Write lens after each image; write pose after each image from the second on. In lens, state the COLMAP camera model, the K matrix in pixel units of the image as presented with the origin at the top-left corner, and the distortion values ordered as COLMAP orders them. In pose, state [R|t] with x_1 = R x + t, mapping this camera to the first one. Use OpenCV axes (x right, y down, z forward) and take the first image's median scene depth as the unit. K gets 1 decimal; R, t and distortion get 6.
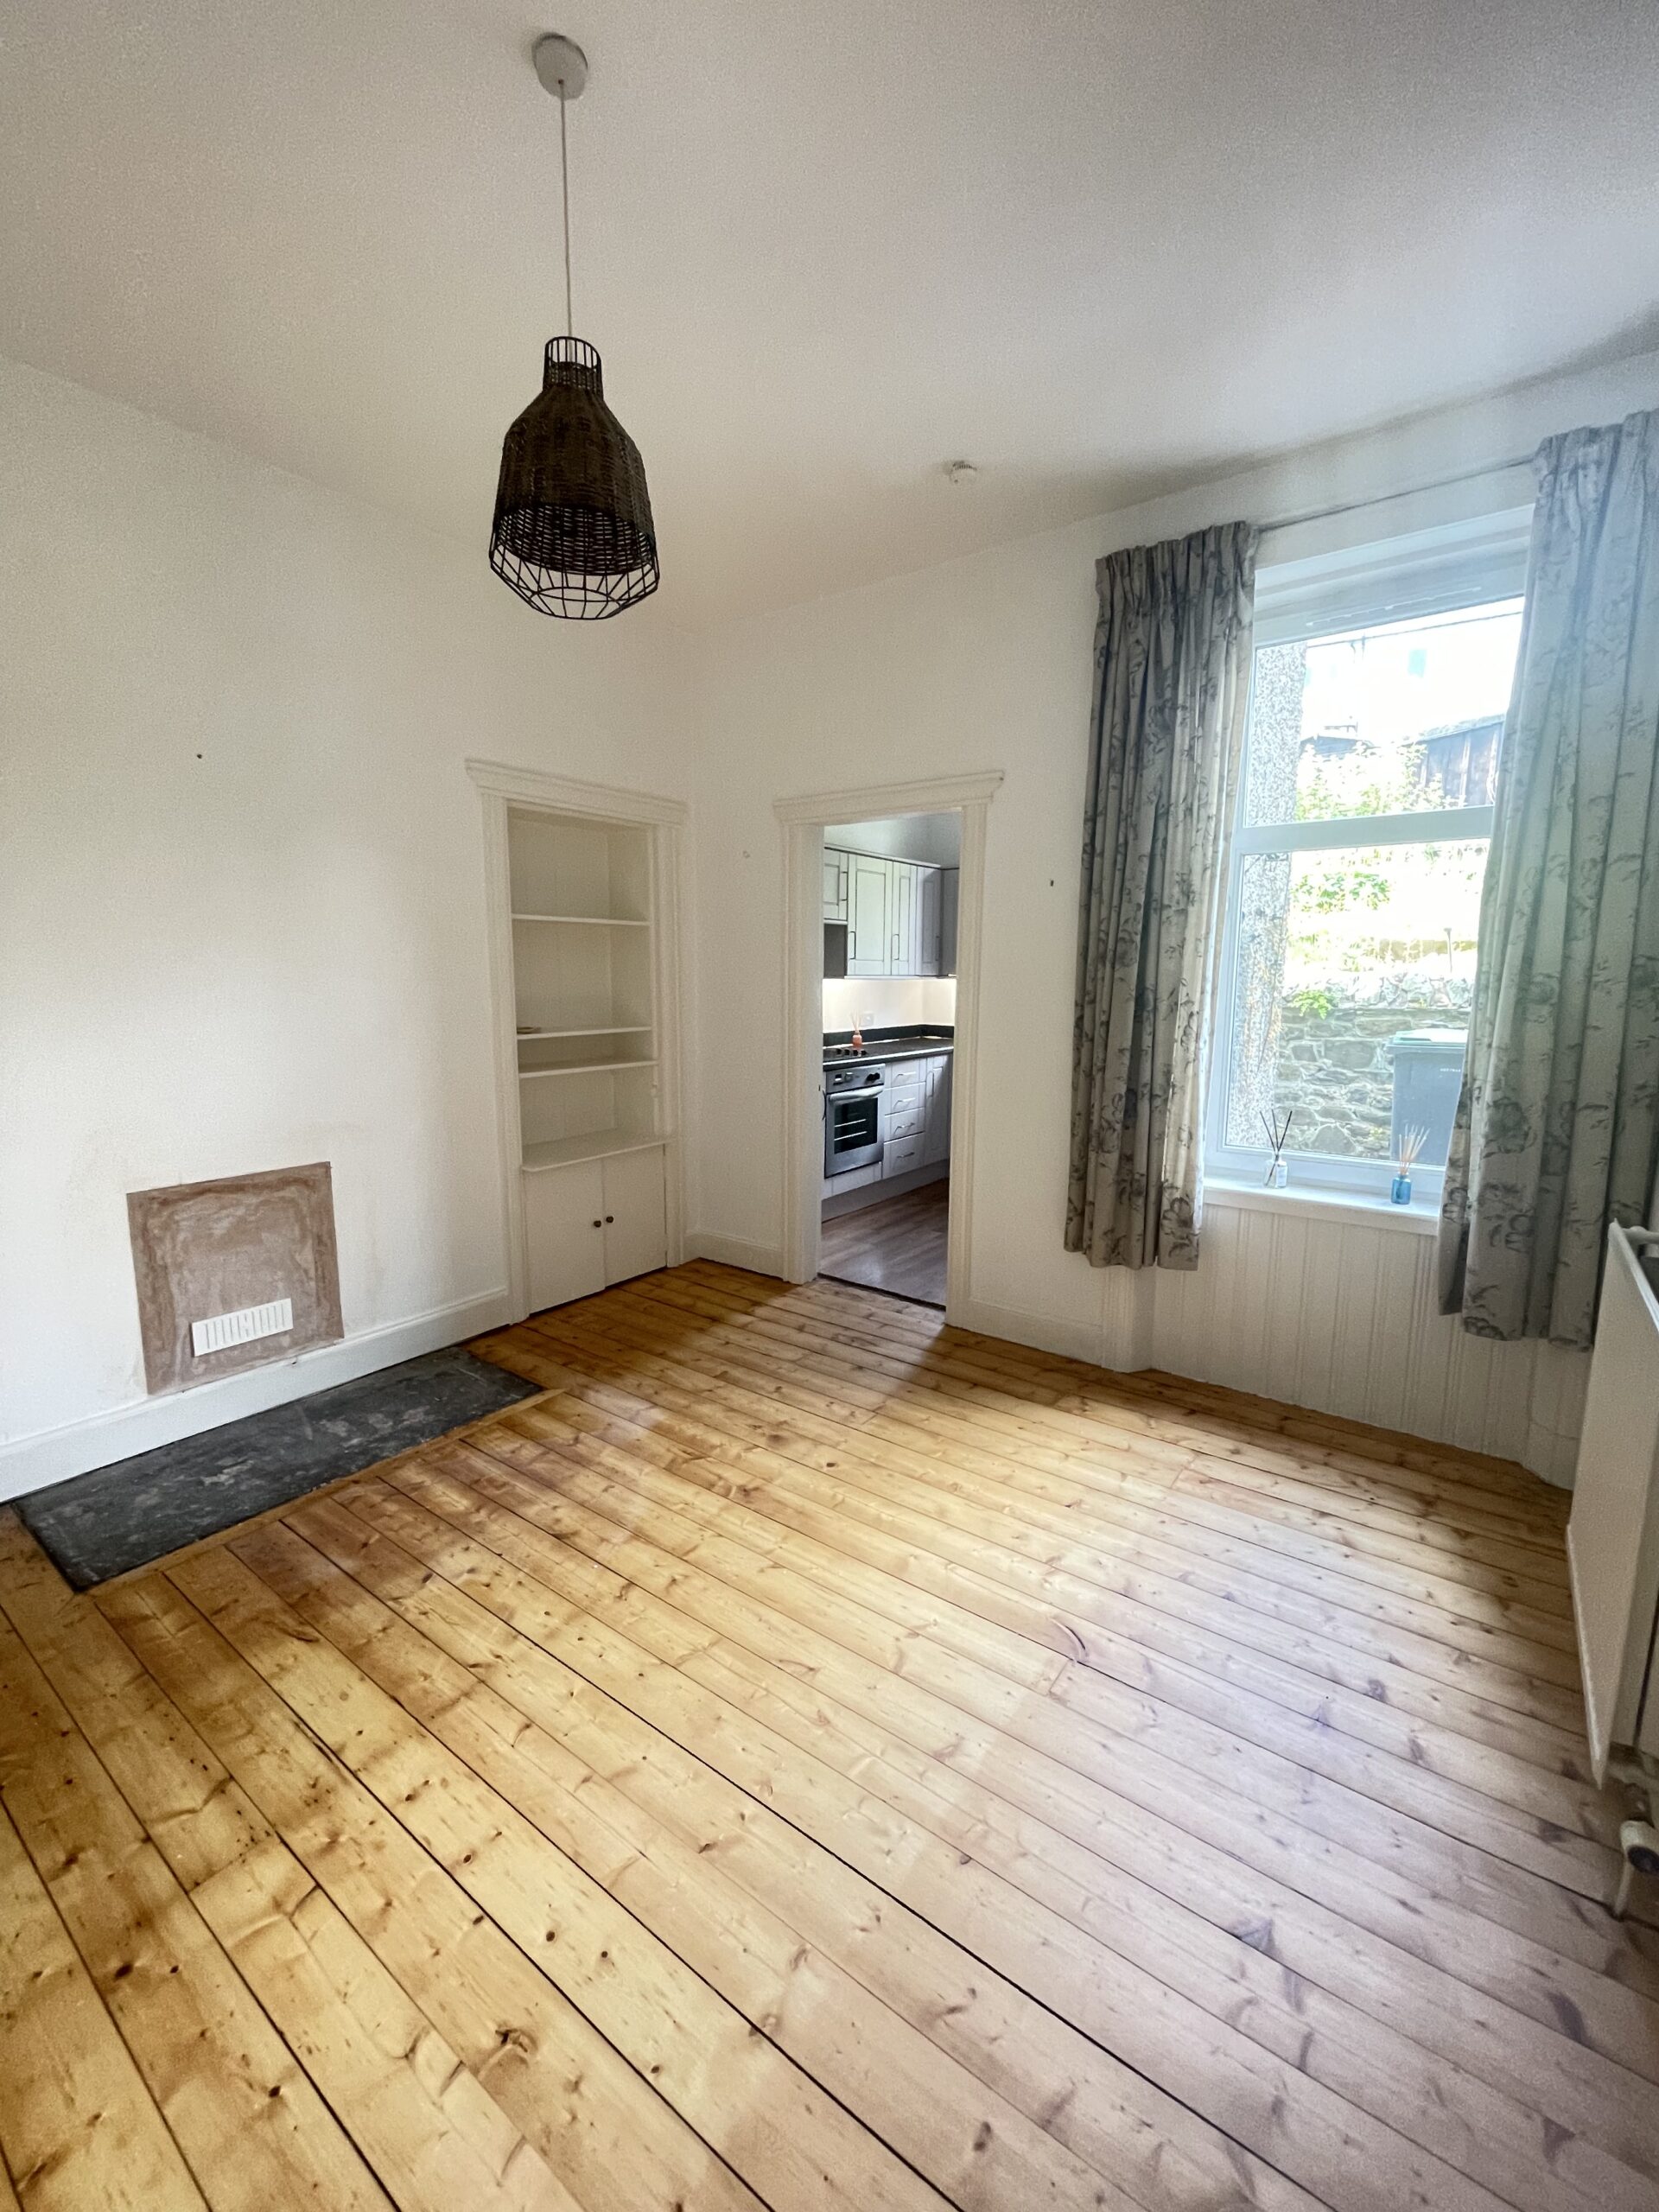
lens RADIAL K [[905.1, 0, 825.5], [0, 905.1, 1101.7], [0, 0, 1]] dist [0.000999, 0.000048]
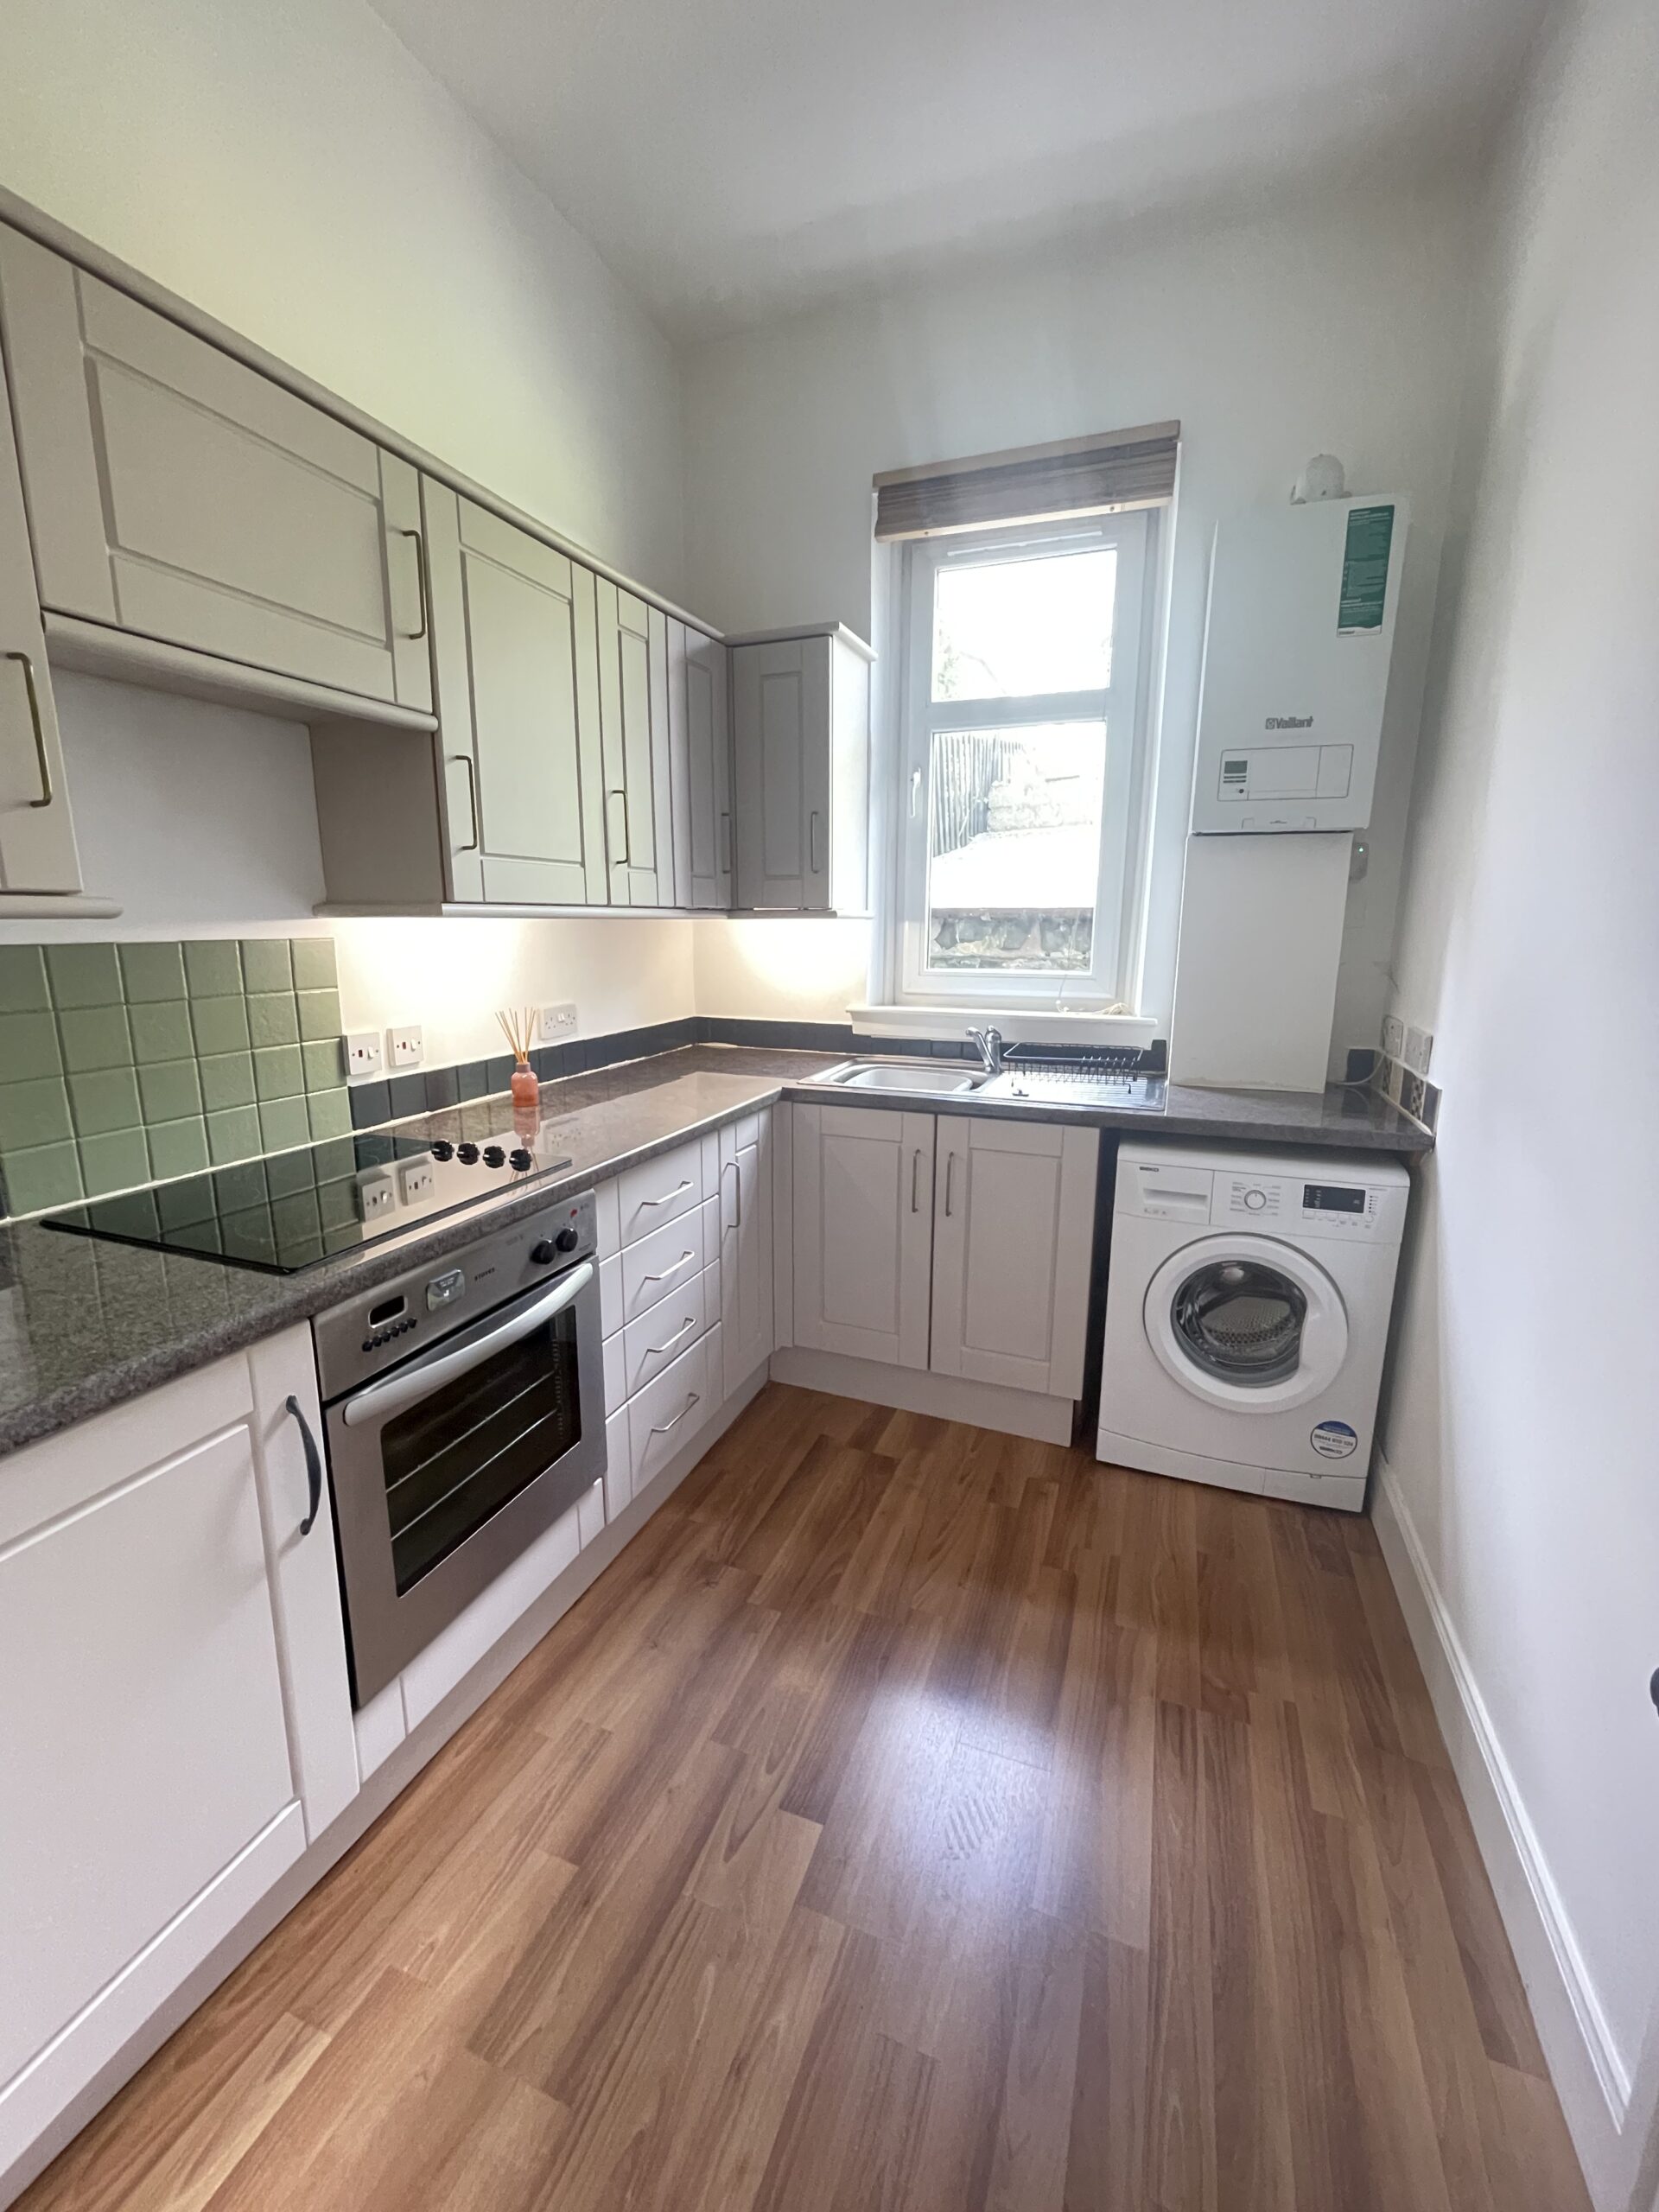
lens RADIAL K [[905.1, 0, 825.5], [0, 905.1, 1101.7], [0, 0, 1]] dist [0.000999, 0.000048]
pose [[0.964278, -0.054964, 0.259128, 0.117531], [0.039279, 0.997090, 0.065330, -0.165549], [-0.261964, -0.052818, 0.963631, 1.260835]]
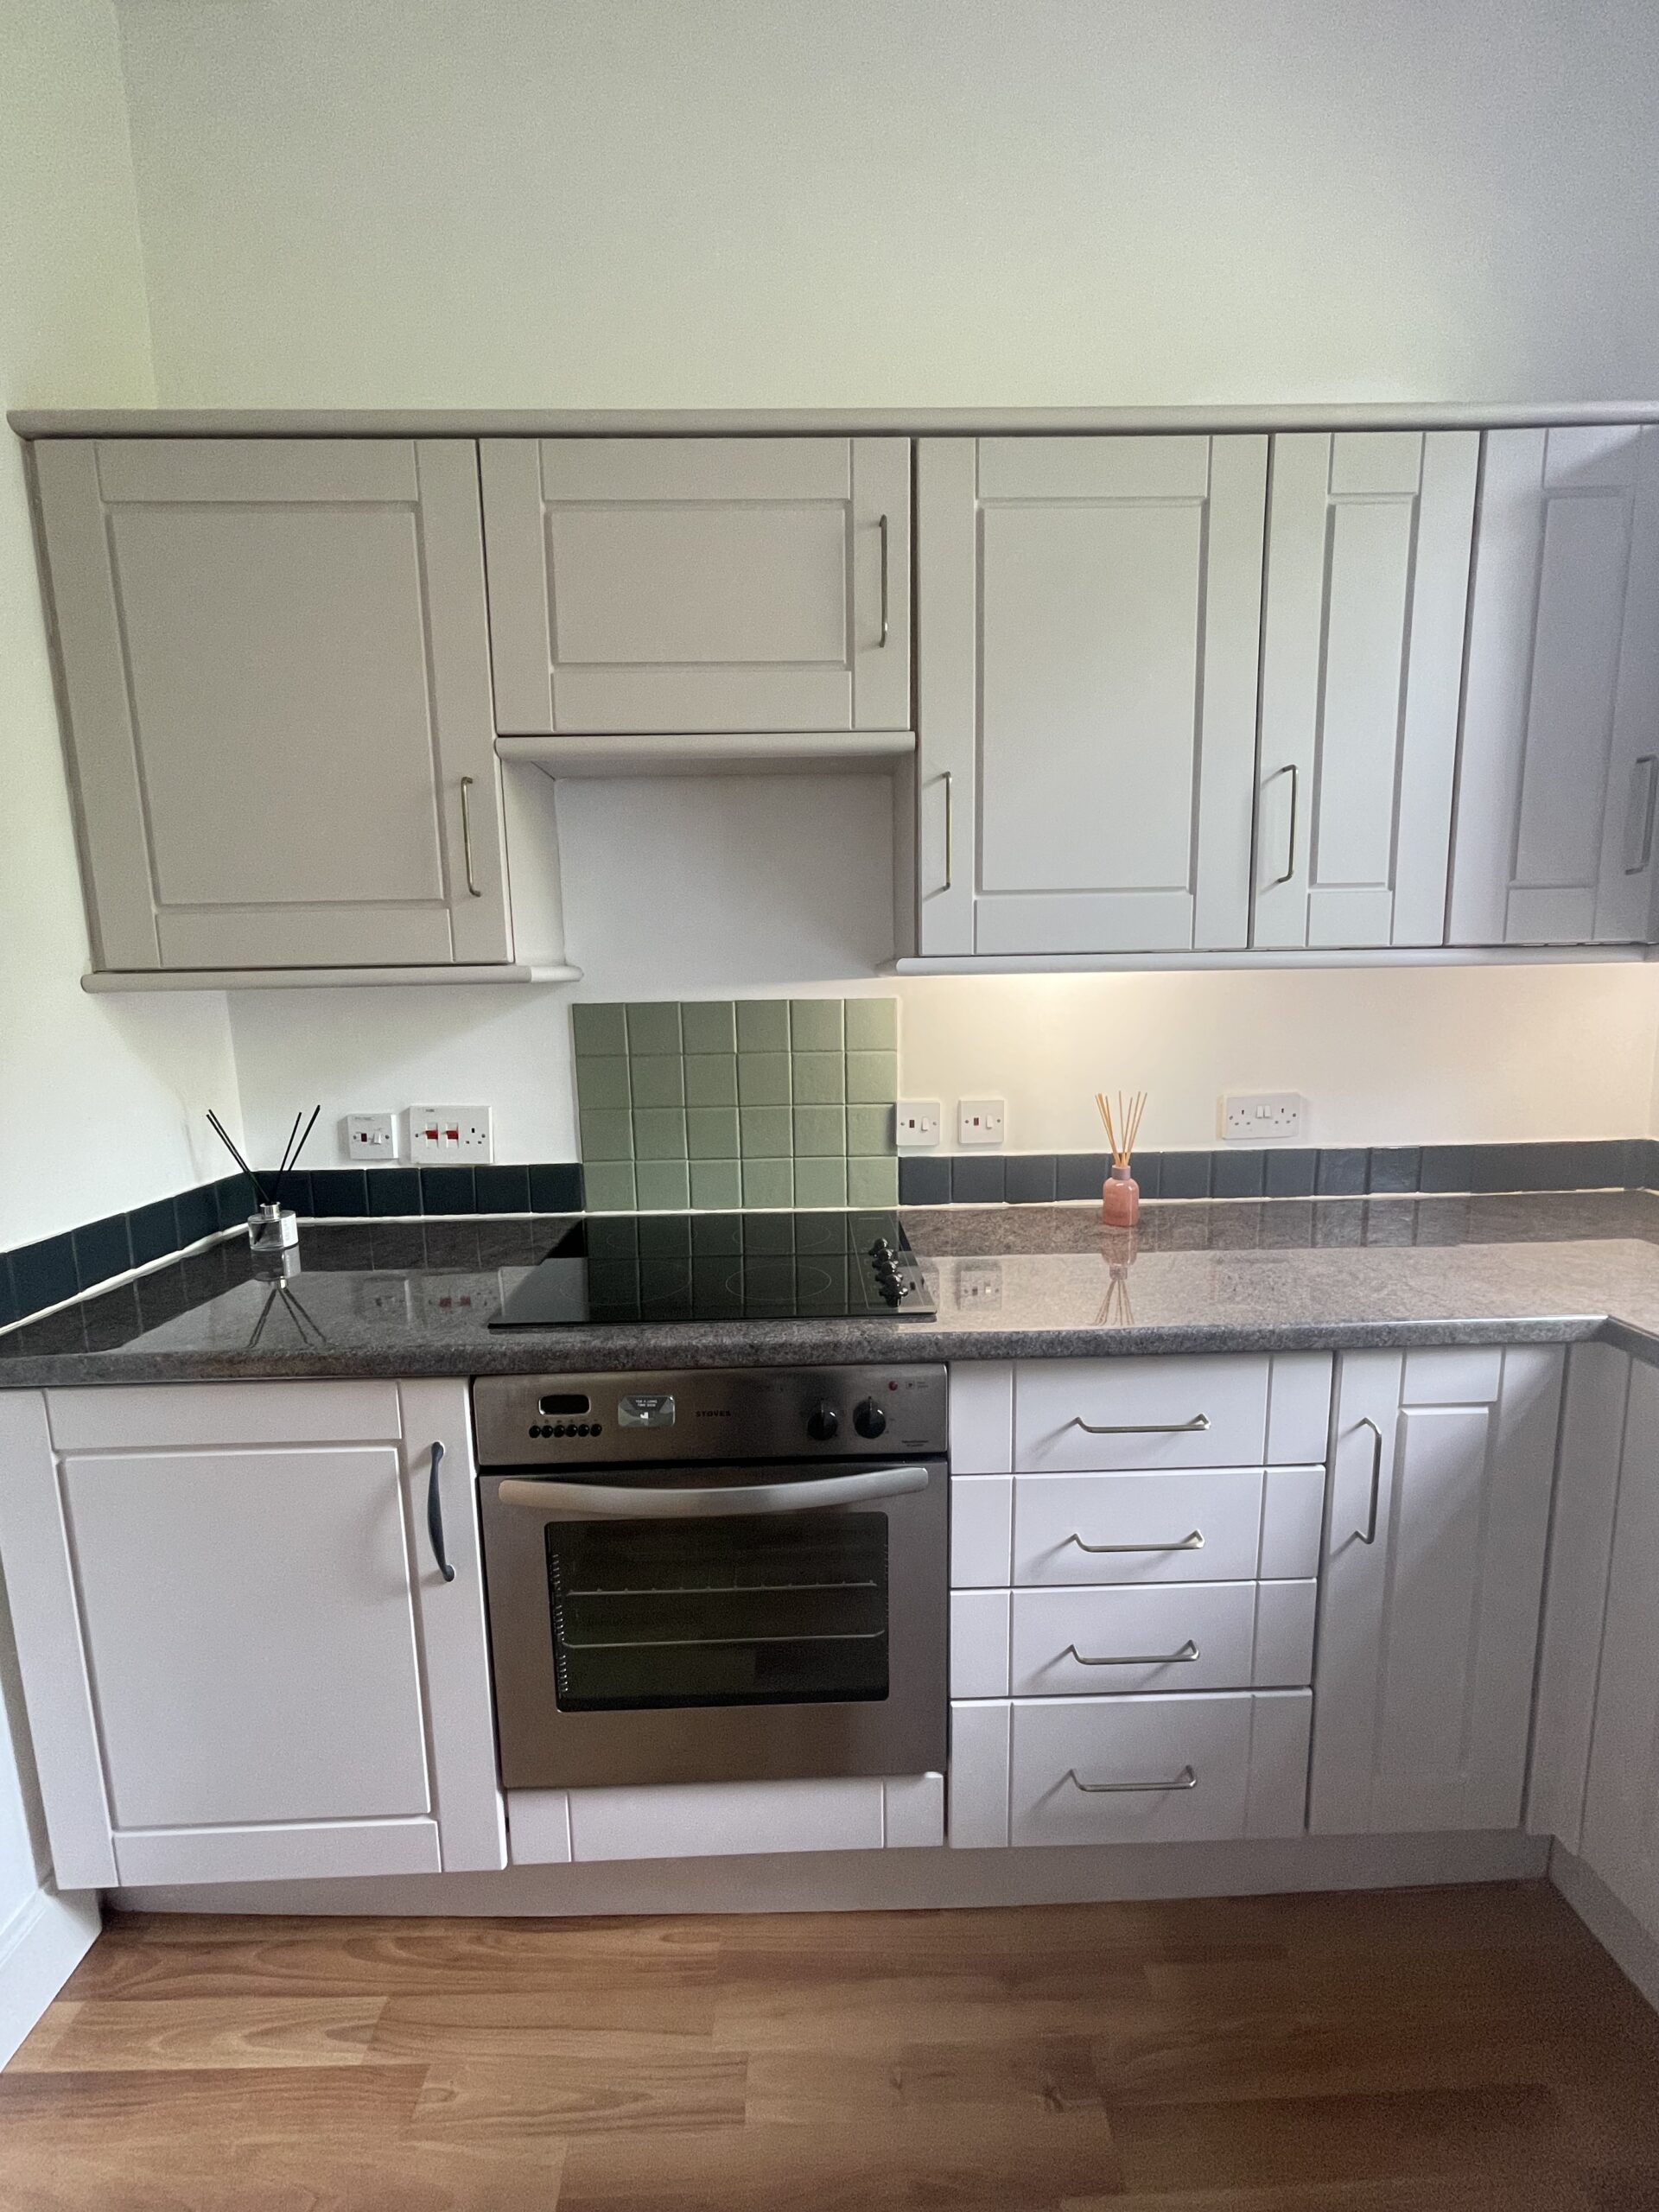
lens RADIAL K [[905.1, 0, 825.5], [0, 905.1, 1101.7], [0, 0, 1]] dist [0.000999, 0.000048]
pose [[0.612438, 0.092341, -0.785107, 0.389685], [-0.090874, 0.994794, 0.046115, -0.206714], [0.785278, 0.043104, 0.617641, 1.563489]]
